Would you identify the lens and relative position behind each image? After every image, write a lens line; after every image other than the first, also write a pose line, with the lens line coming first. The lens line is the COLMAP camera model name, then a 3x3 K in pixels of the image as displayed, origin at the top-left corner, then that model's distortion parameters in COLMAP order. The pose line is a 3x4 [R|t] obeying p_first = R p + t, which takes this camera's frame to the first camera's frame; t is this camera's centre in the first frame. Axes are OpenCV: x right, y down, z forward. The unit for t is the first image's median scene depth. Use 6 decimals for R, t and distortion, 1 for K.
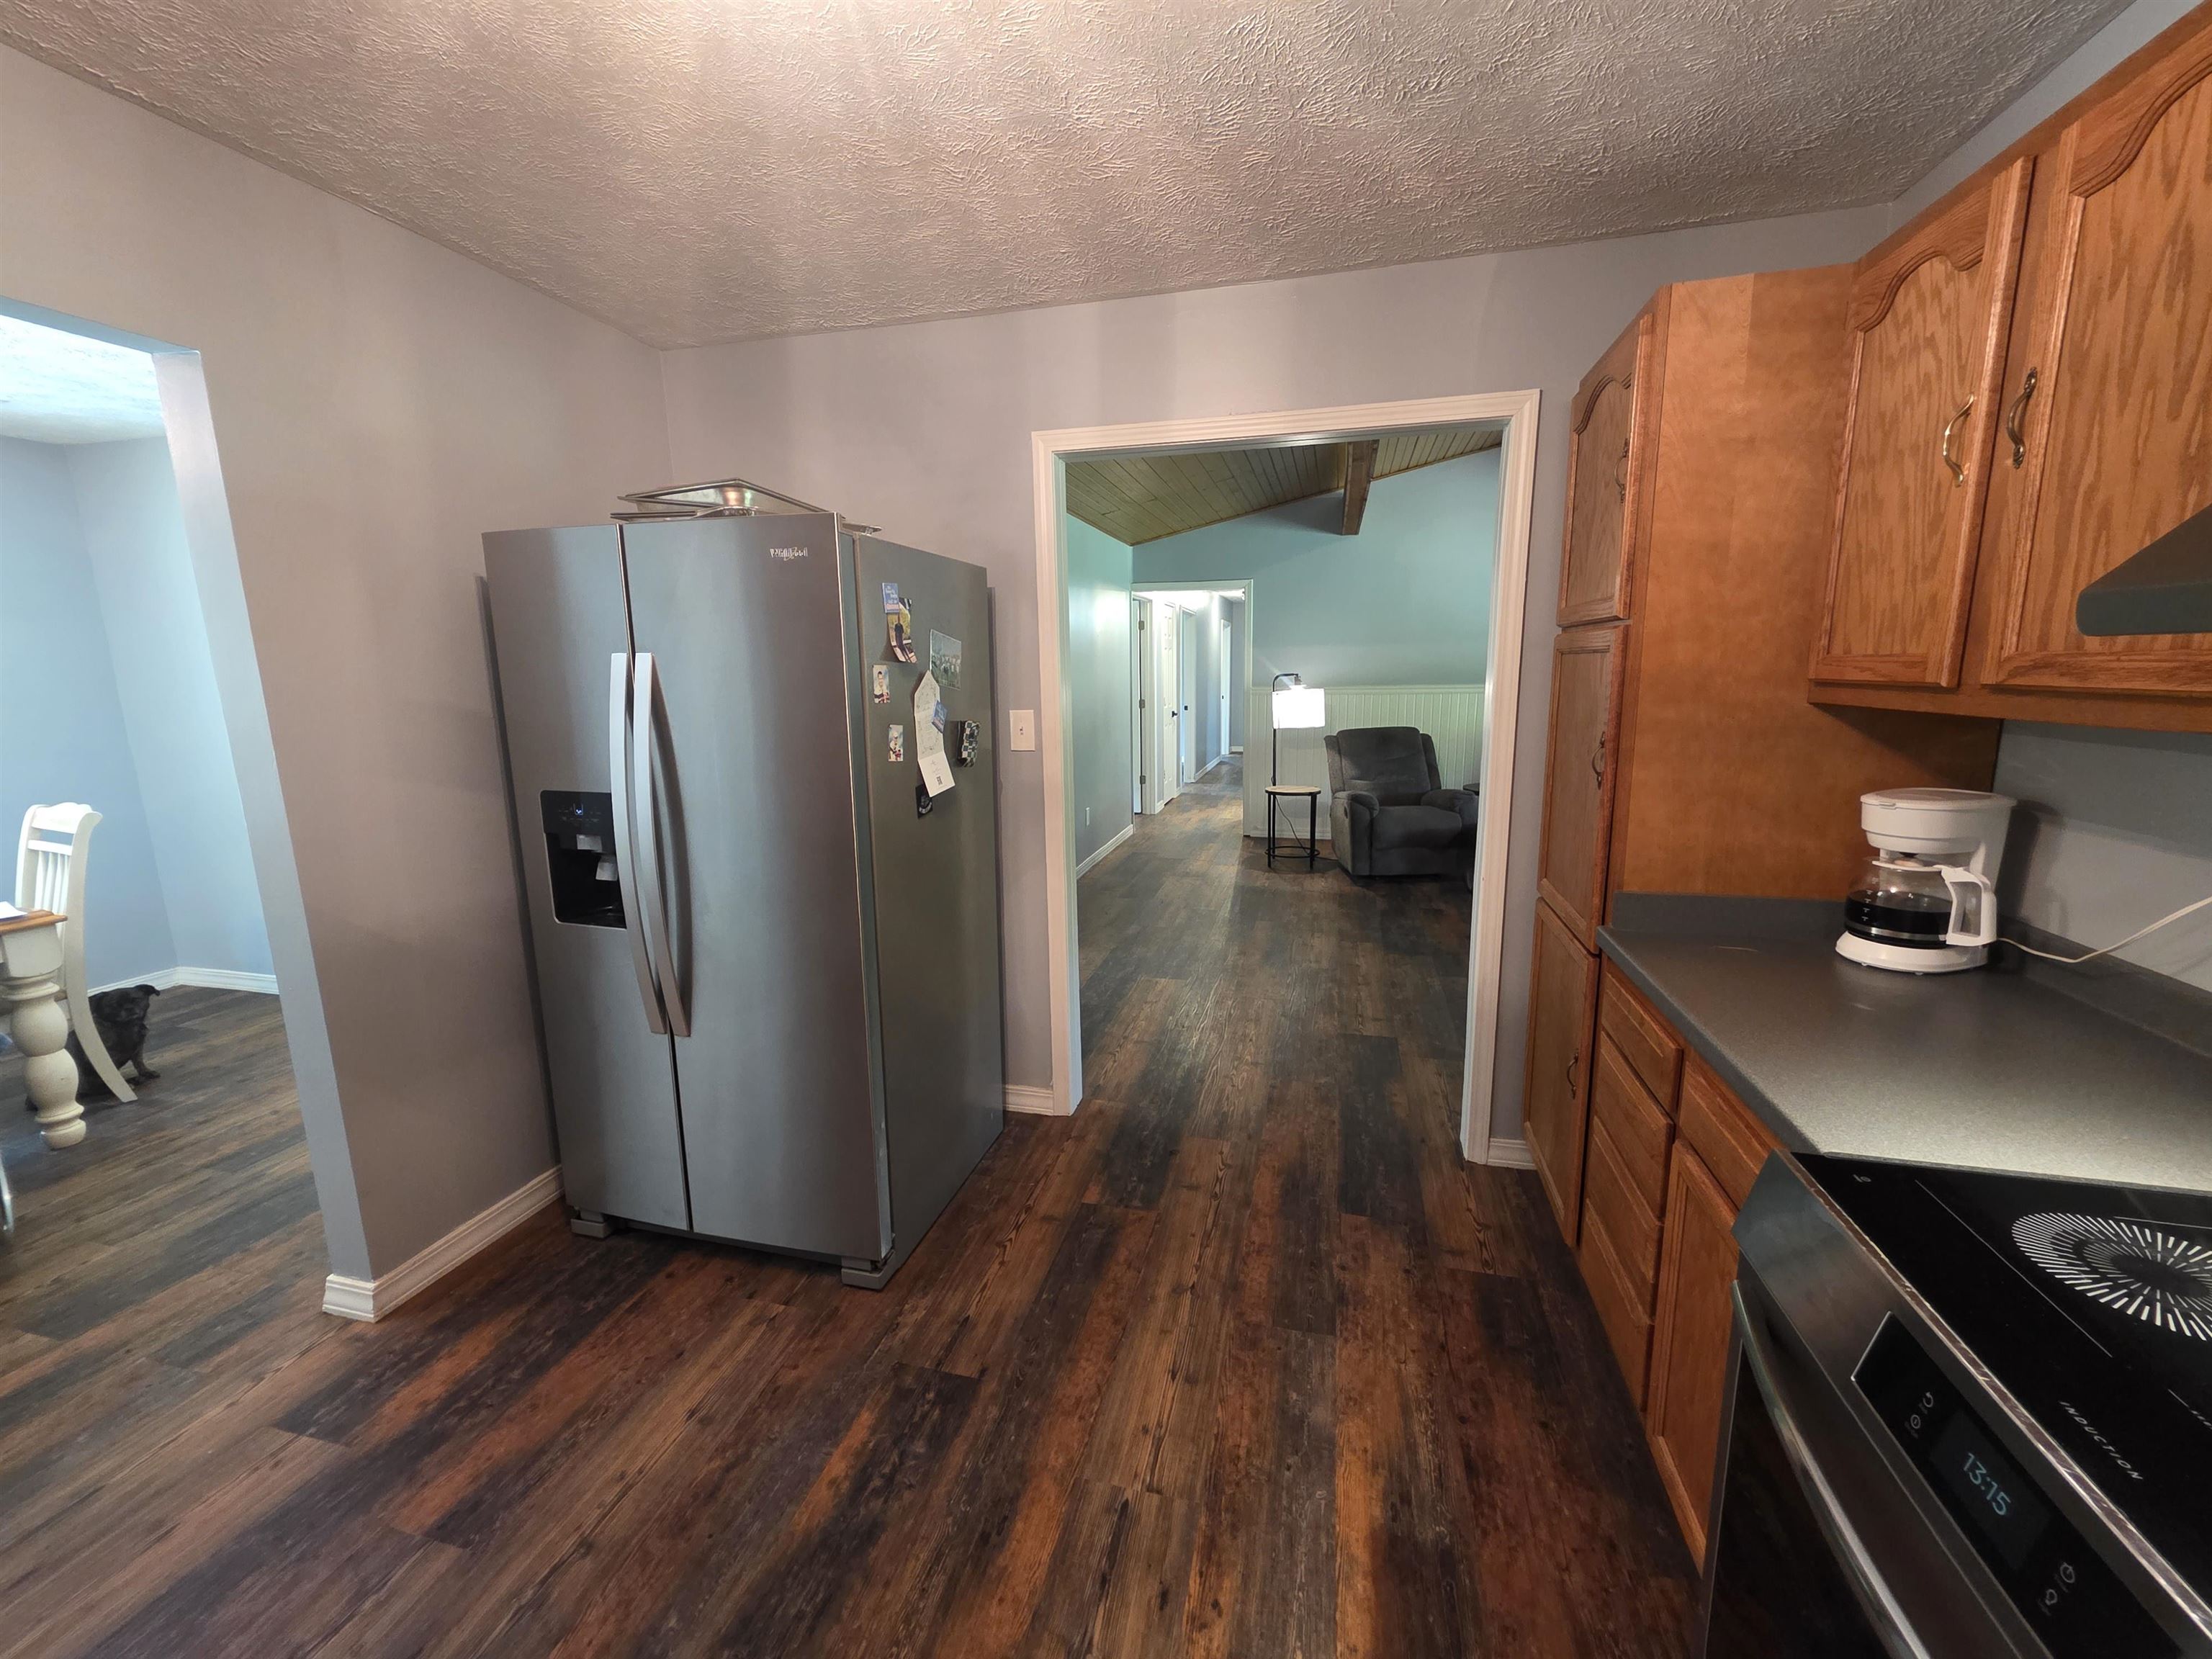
lens RADIAL K [[887.7, 0, 1106.0], [0, 887.7, 829.5], [0, 0, 1]] dist [0.000570, 0.000059]
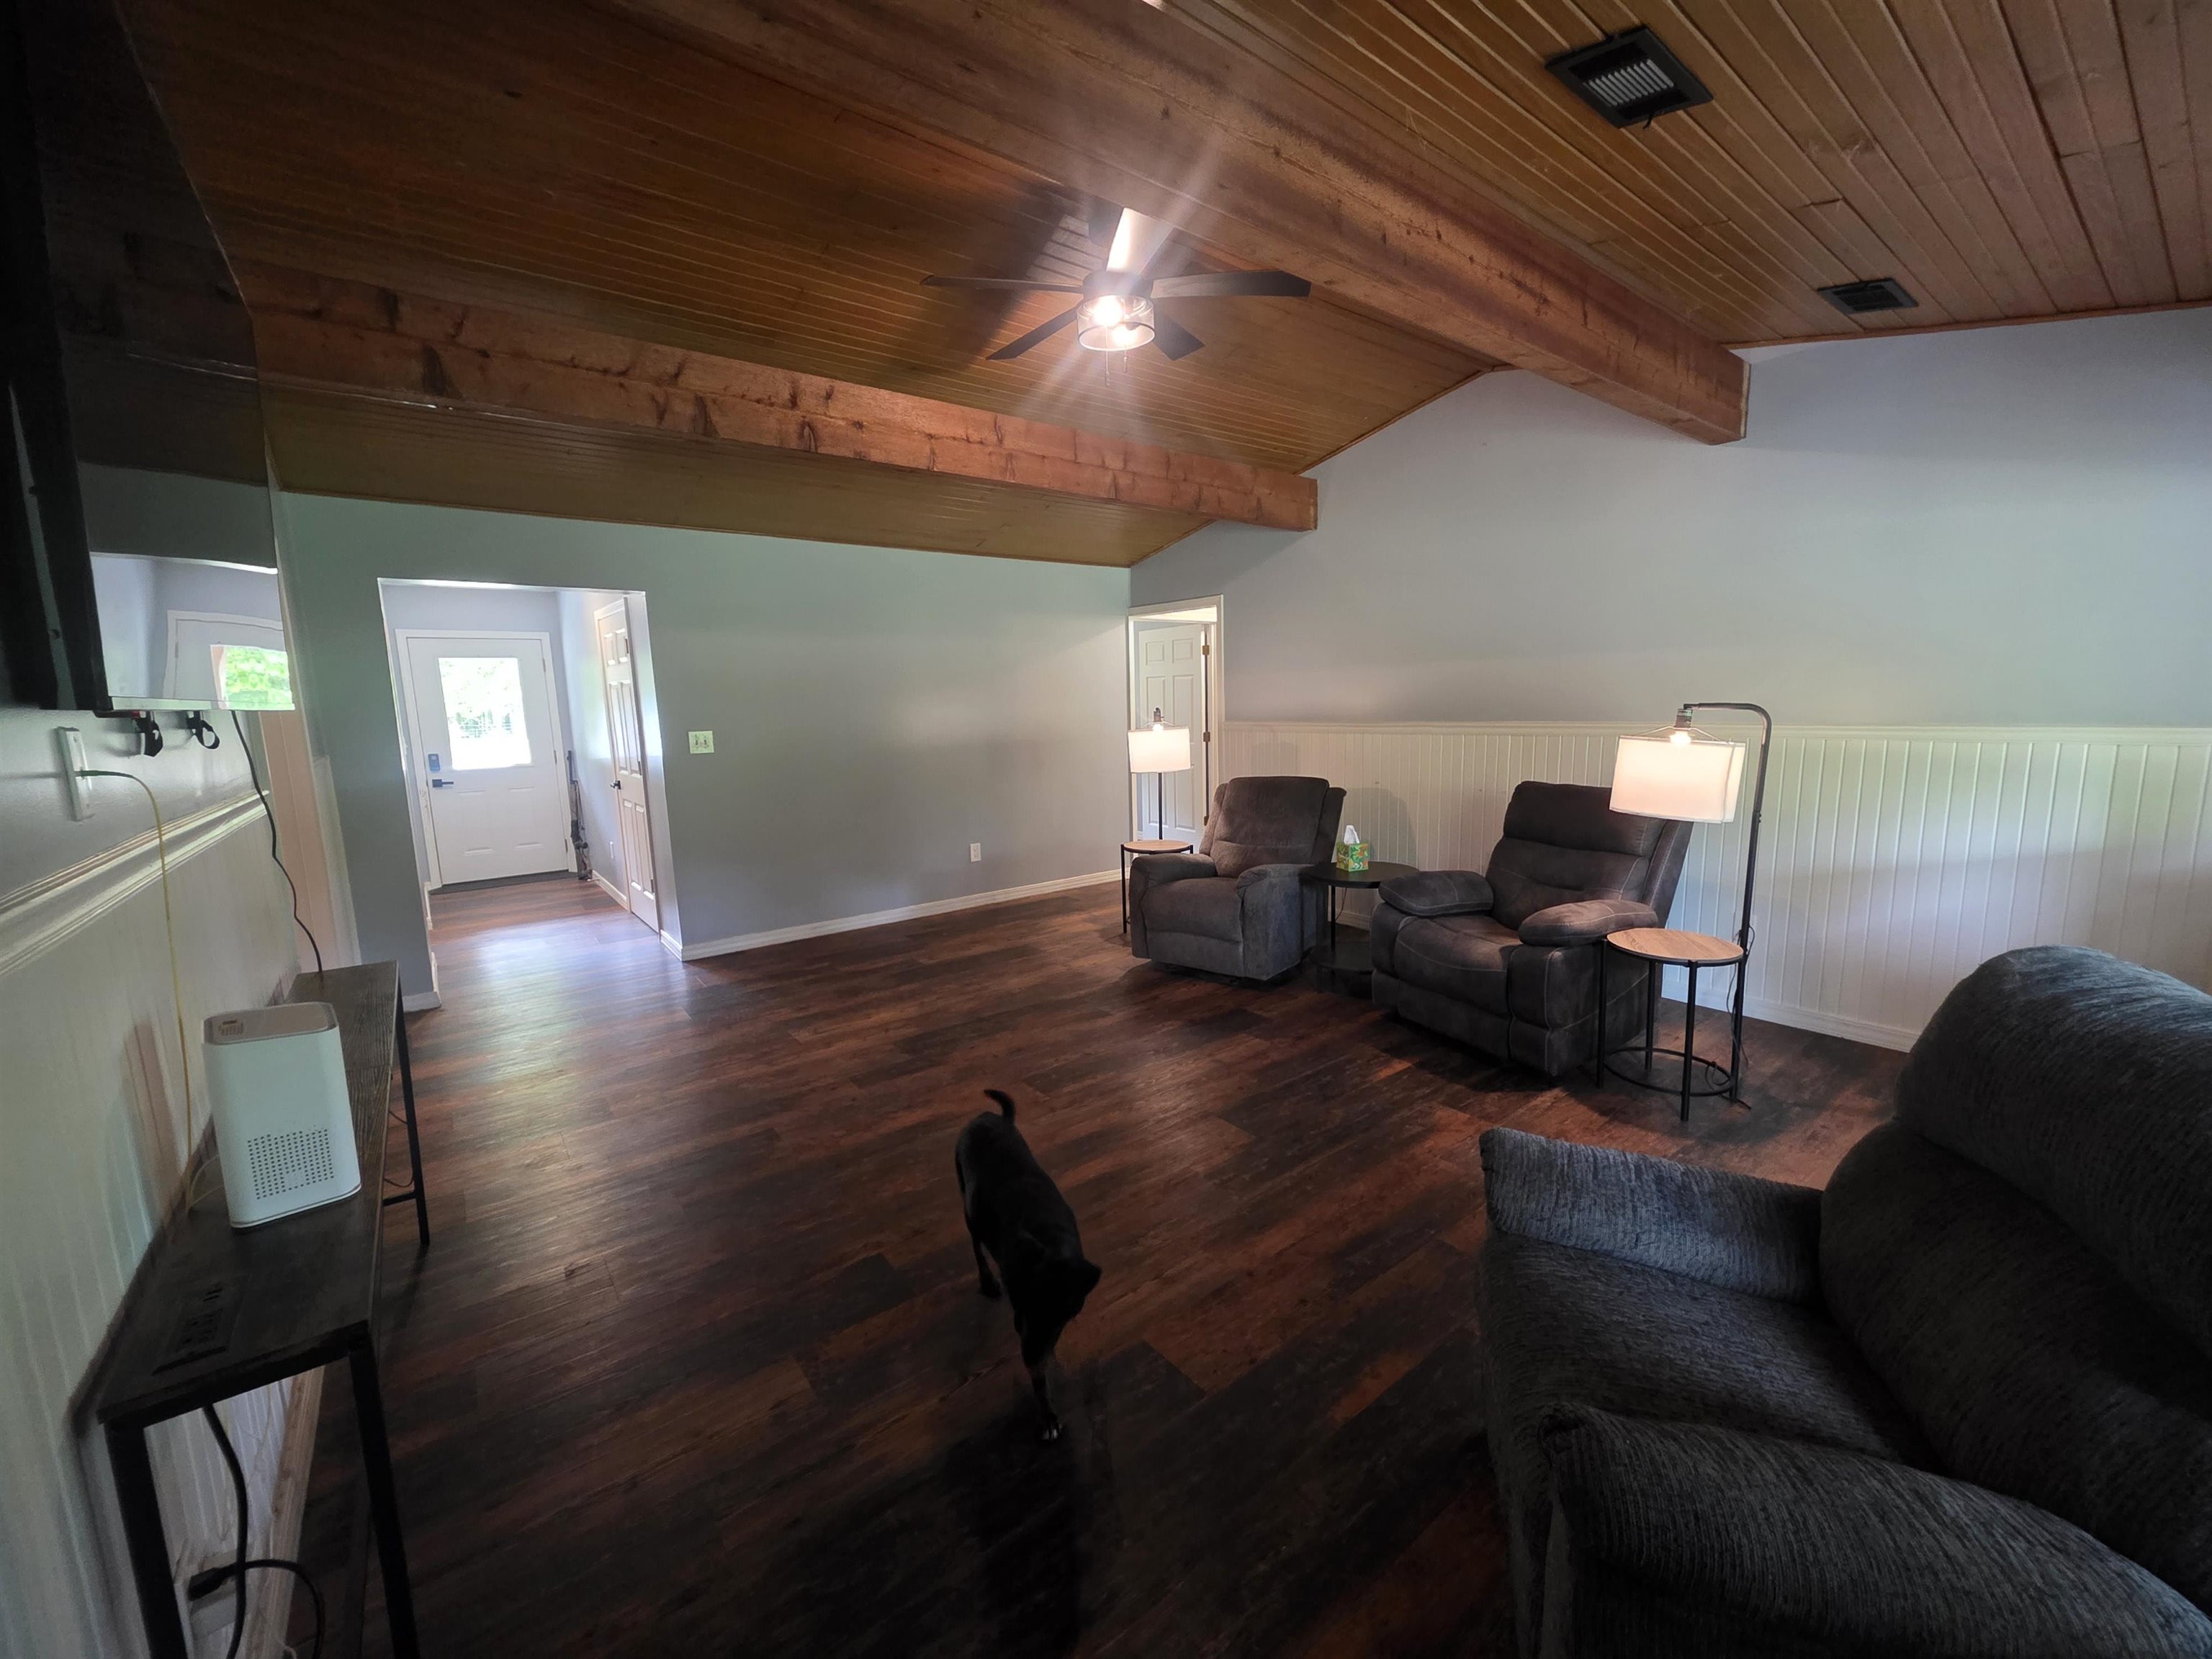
lens RADIAL K [[887.7, 0, 1106.0], [0, 887.7, 829.5], [0, 0, 1]] dist [0.000570, 0.000059]
pose [[0.794134, 0.083828, -0.601933, 1.056541], [-0.096082, 0.995303, 0.011850, -0.102204], [0.600099, 0.048425, 0.798459, 0.467357]]
